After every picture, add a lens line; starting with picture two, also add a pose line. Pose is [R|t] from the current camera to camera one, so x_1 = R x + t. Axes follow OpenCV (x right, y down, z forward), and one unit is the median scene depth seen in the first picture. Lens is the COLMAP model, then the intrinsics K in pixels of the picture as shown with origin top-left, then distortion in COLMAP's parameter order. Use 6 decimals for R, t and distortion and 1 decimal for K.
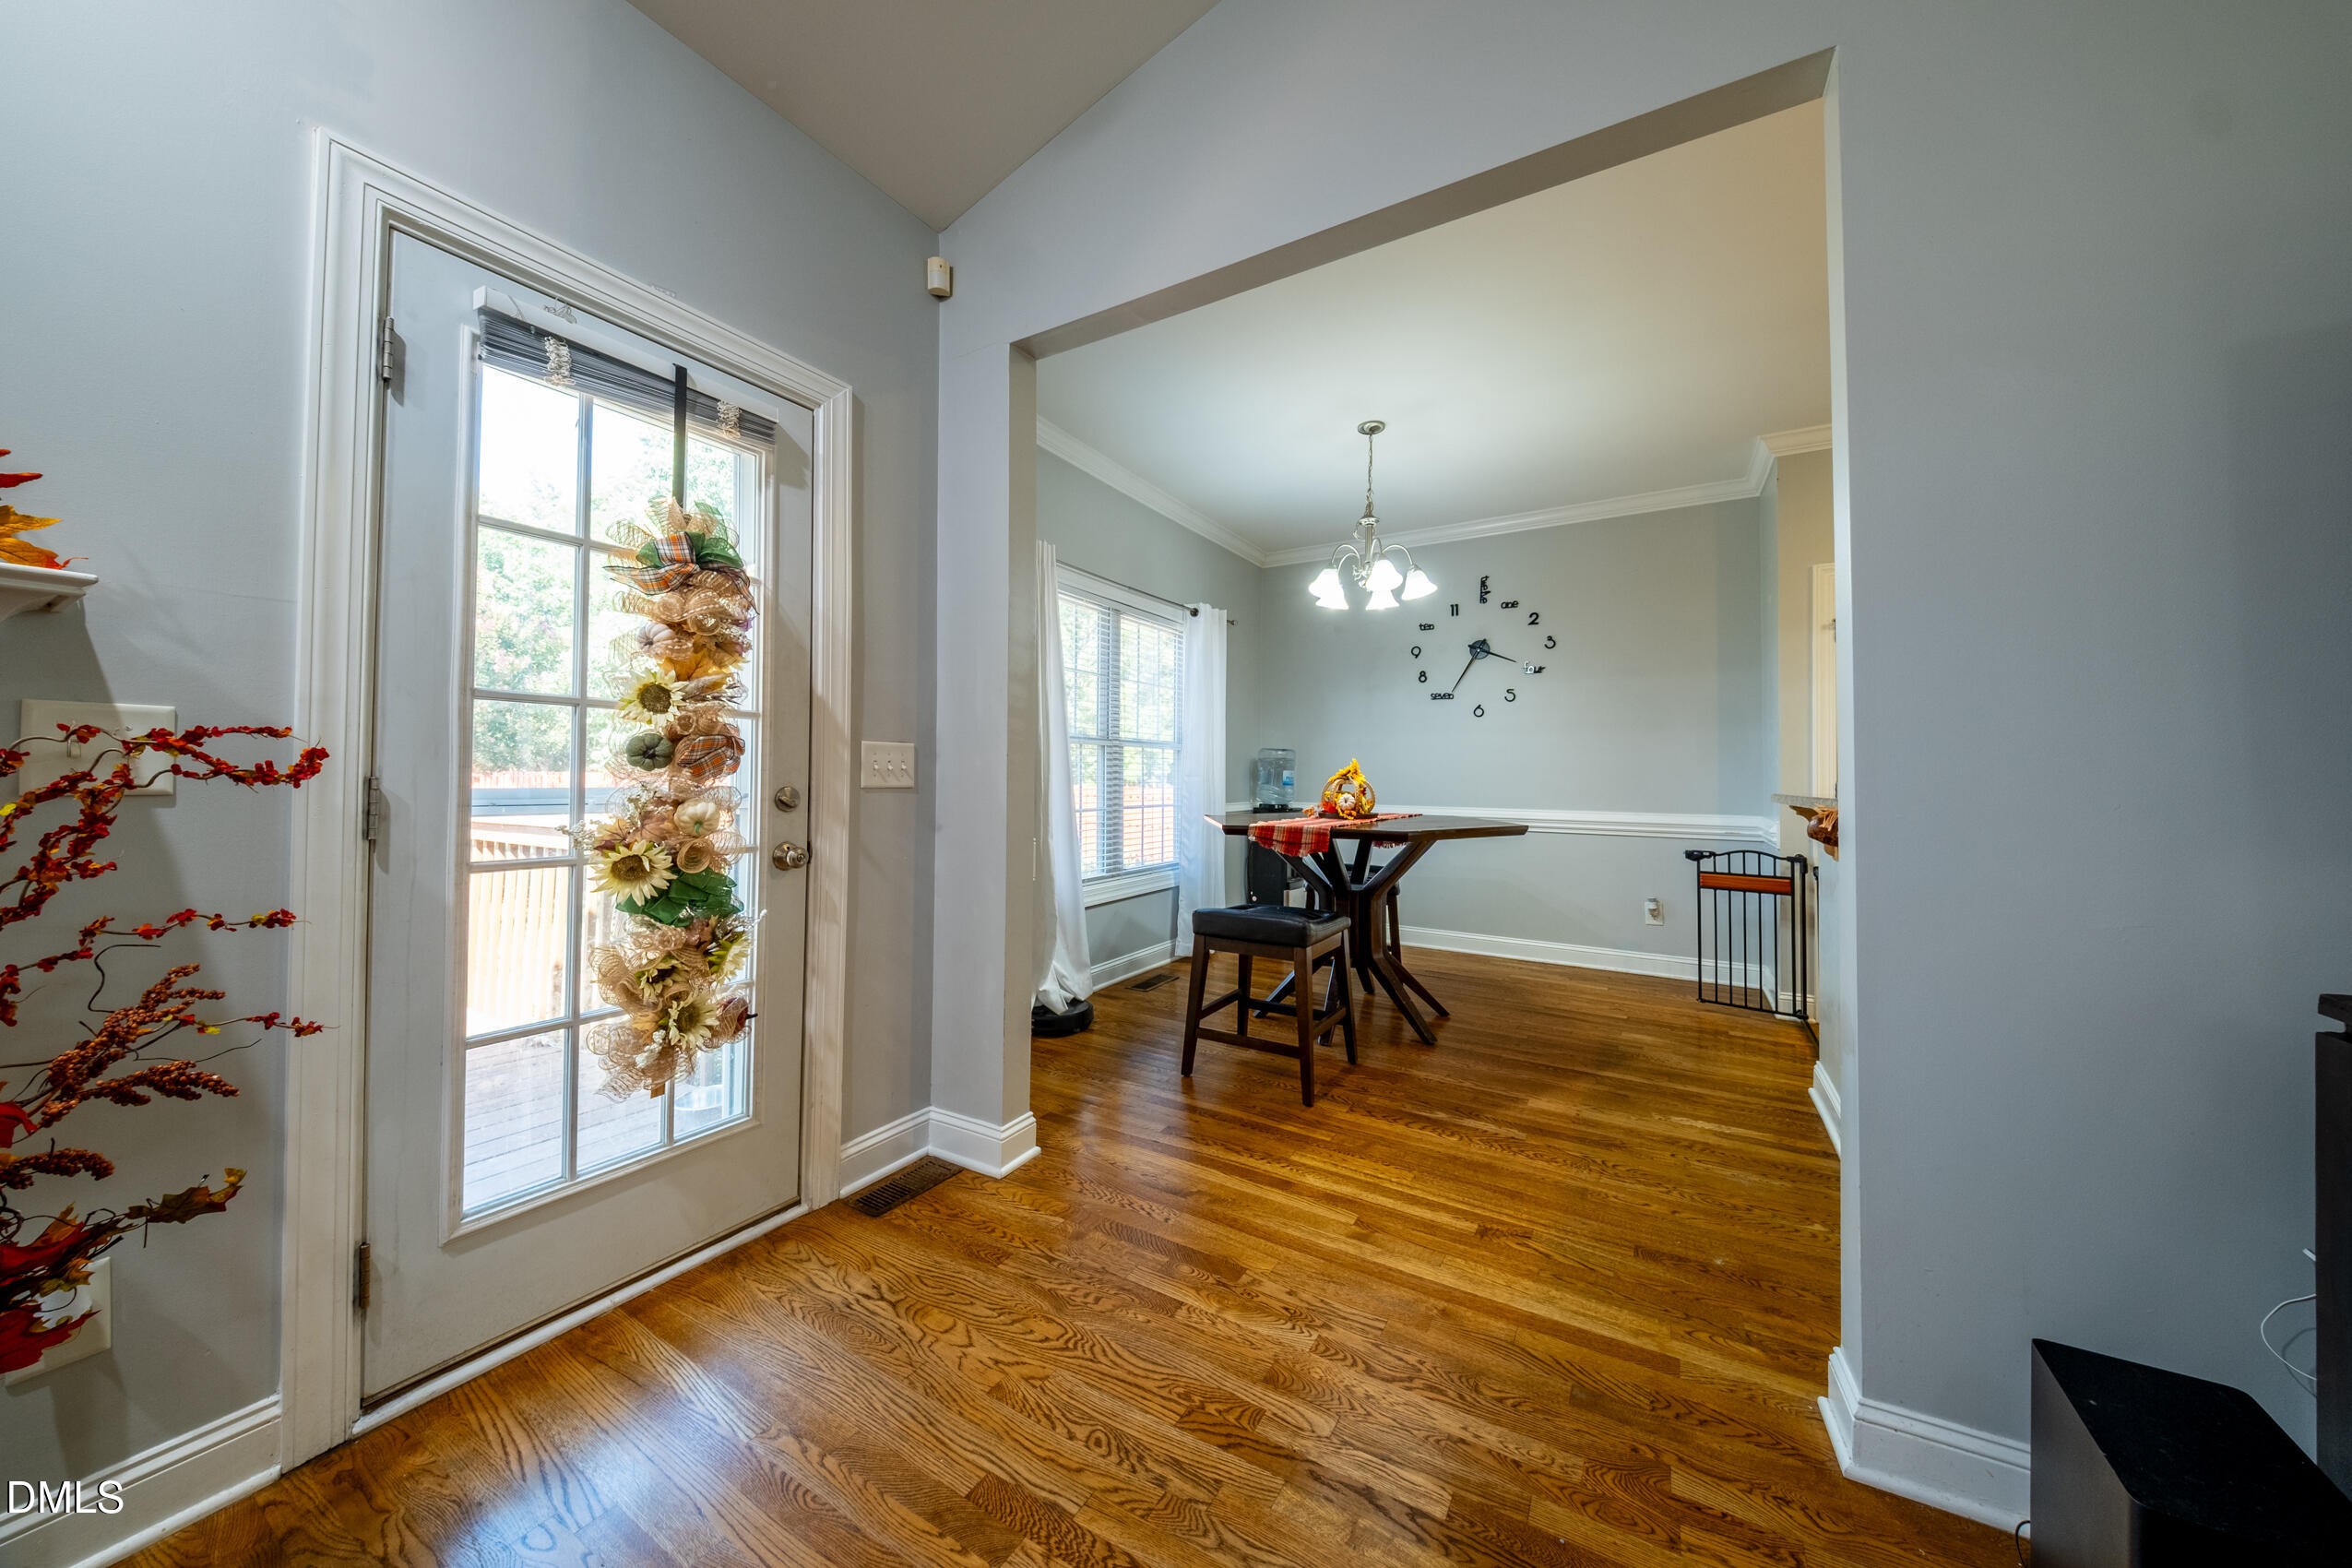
lens RADIAL K [[789.6, 0, 1187.8], [0, 789.6, 773.2], [0, 0, 1]] dist [0.032063, -0.015946]
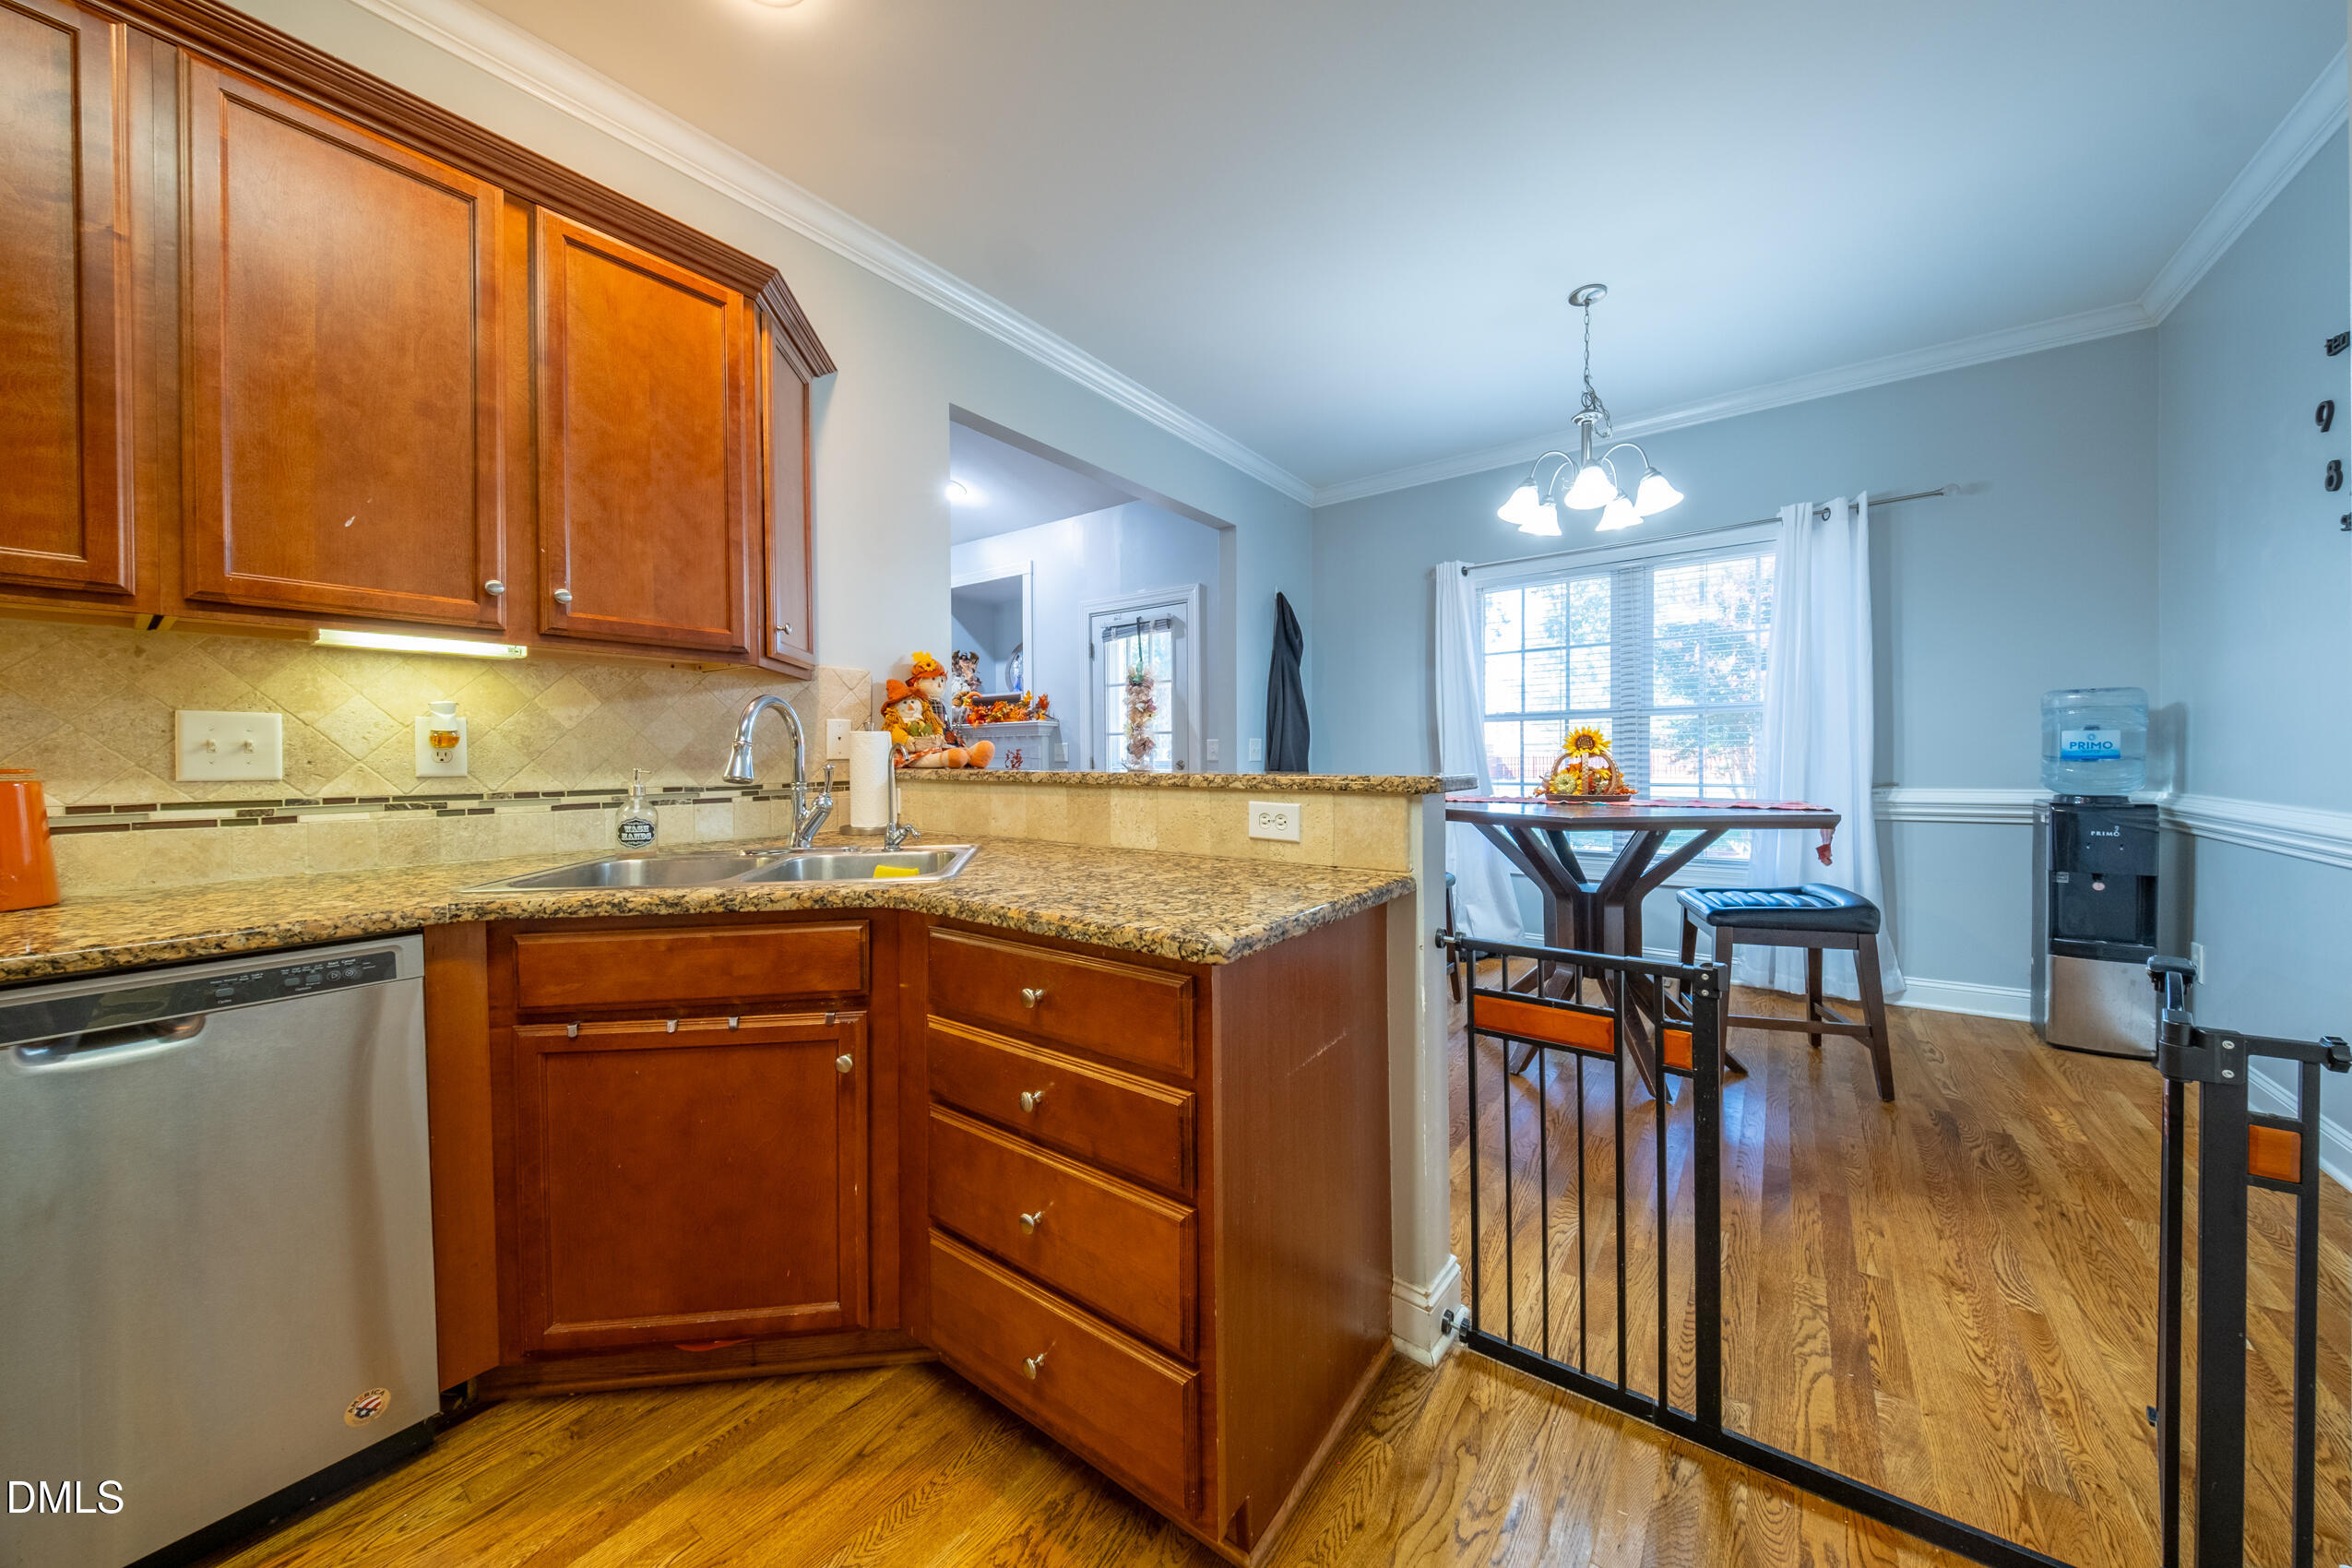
lens RADIAL K [[789.6, 0, 1187.8], [0, 789.6, 773.2], [0, 0, 1]] dist [0.032063, -0.015946]
pose [[-0.101099, 0.011141, -0.994814, 1.008684], [0.010709, 0.999892, 0.010109, 0.018604], [0.994819, -0.009631, -0.101208, 0.663044]]
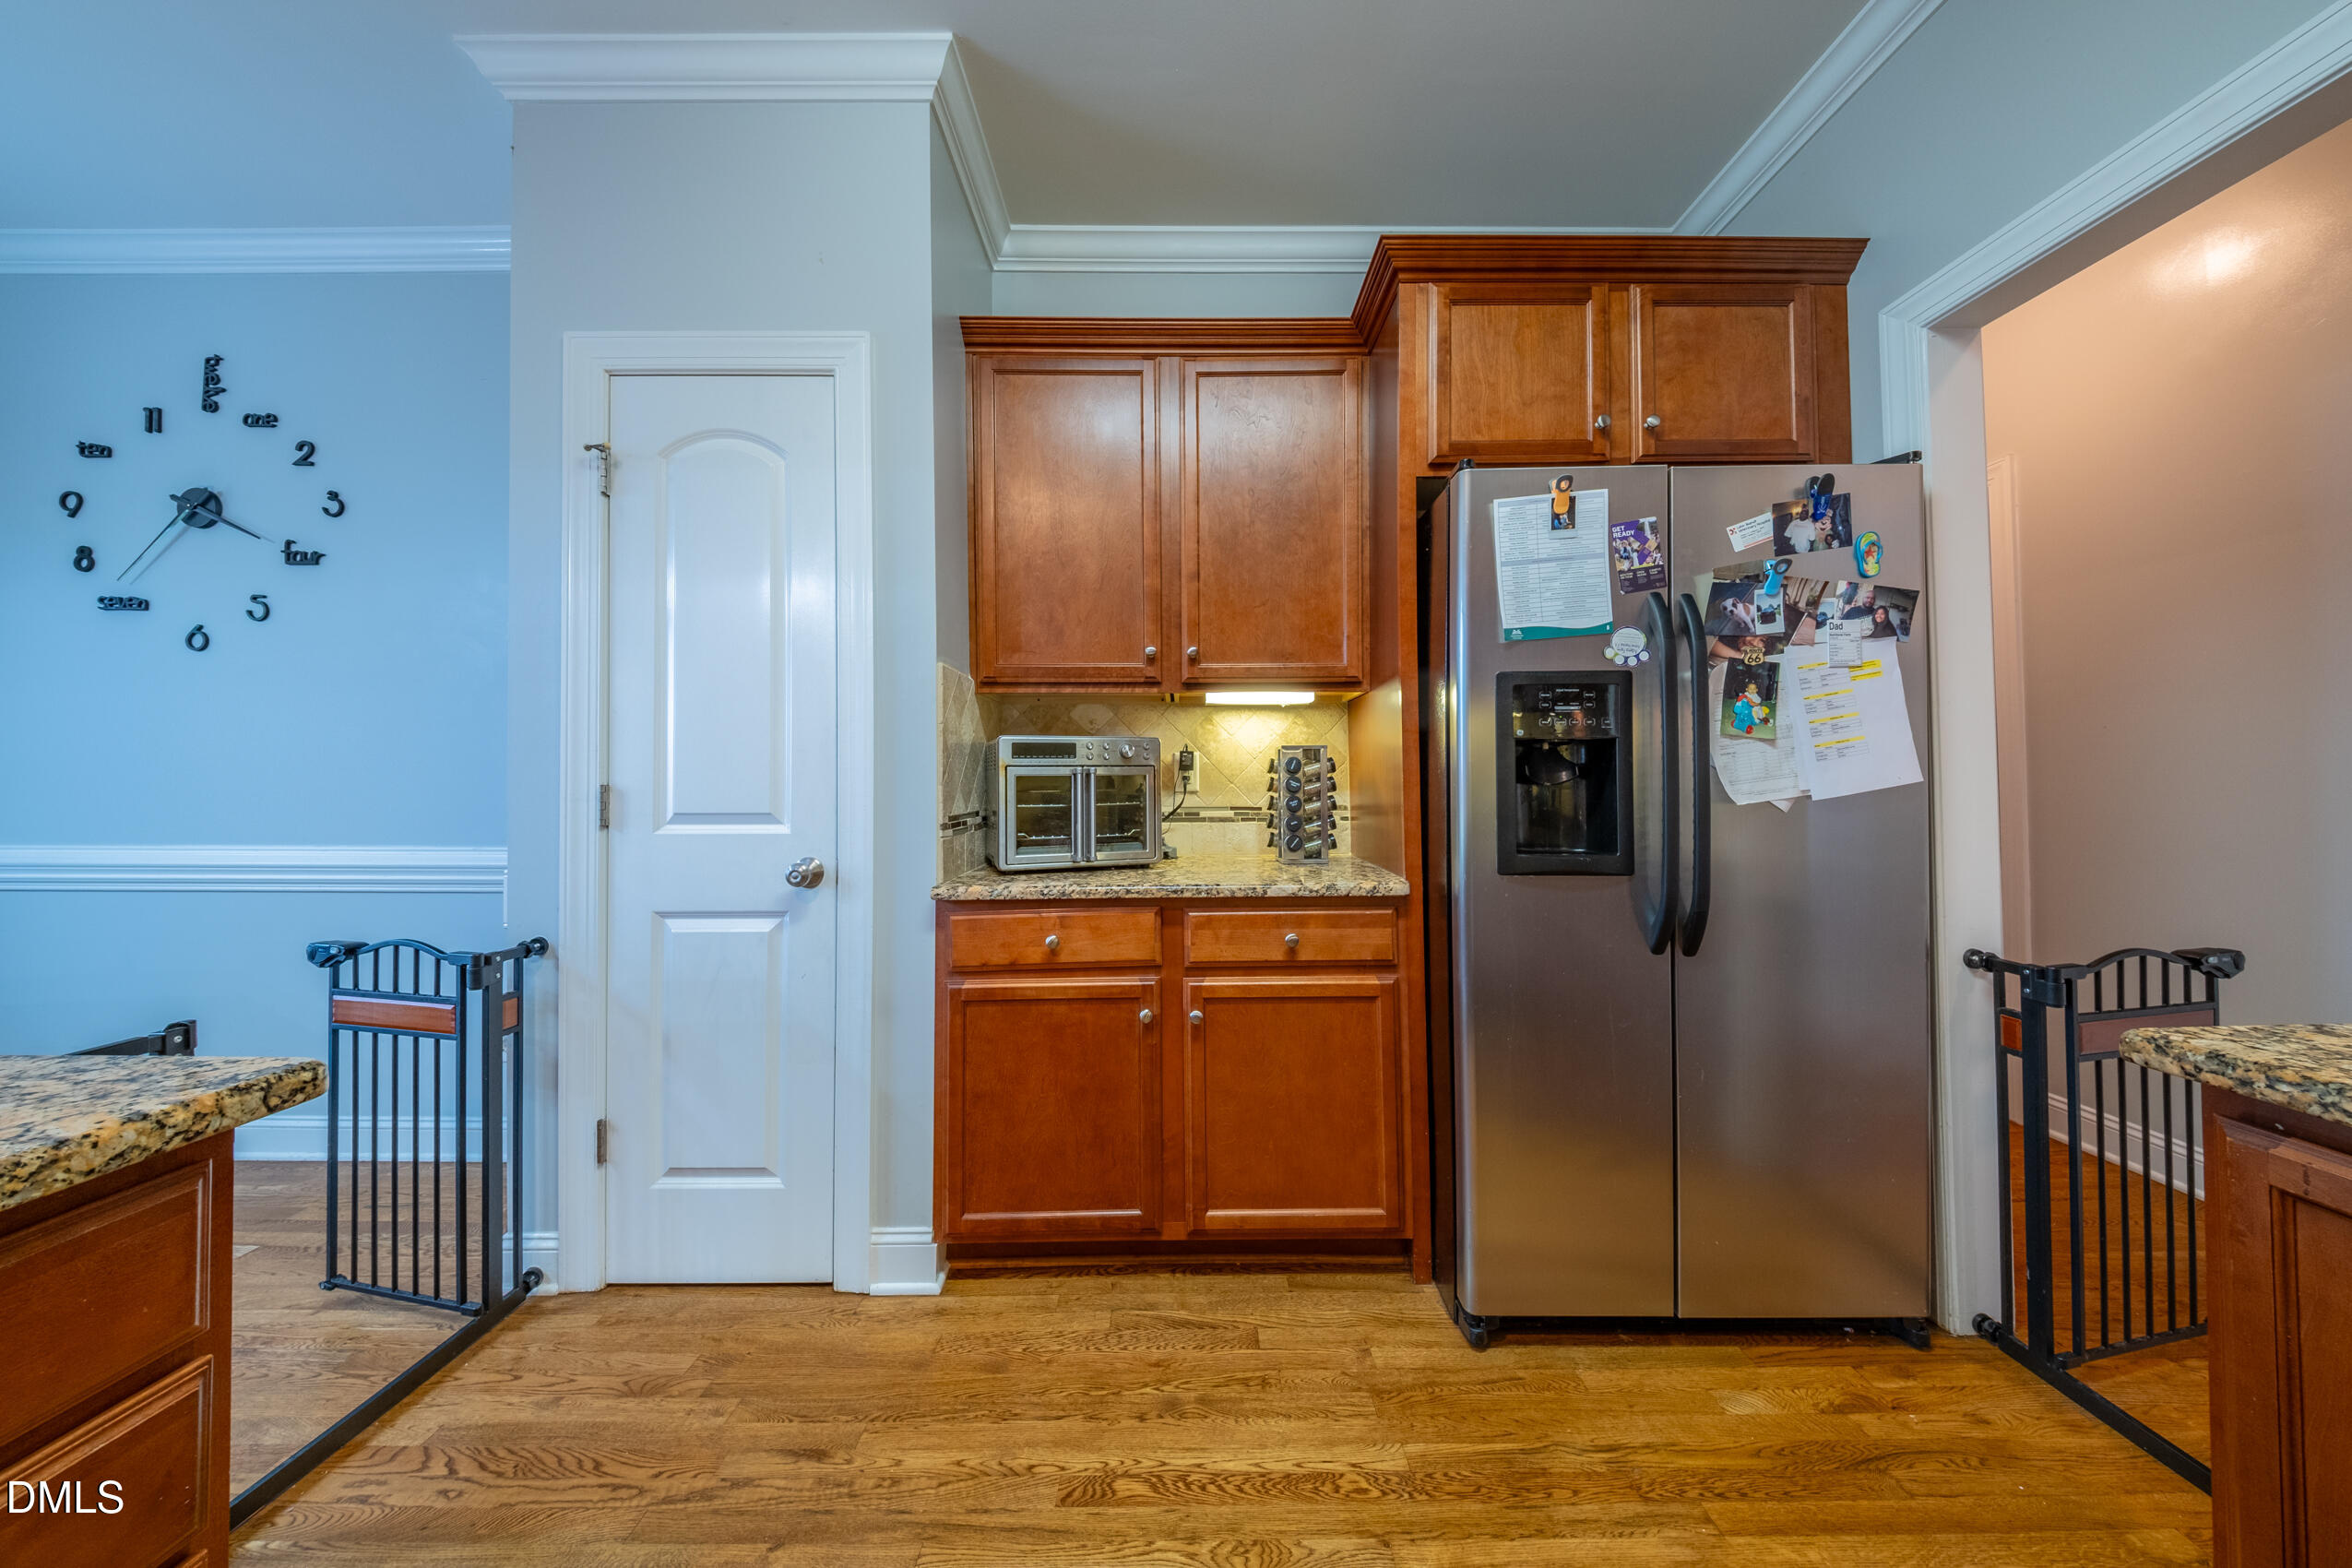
lens RADIAL K [[789.6, 0, 1187.8], [0, 789.6, 773.2], [0, 0, 1]] dist [0.032063, -0.015946]
pose [[0.853994, 0.009450, 0.520197, 0.833002], [0.000958, 0.999805, -0.019735, 0.015388], [-0.520282, 0.017352, 0.853818, 0.391705]]
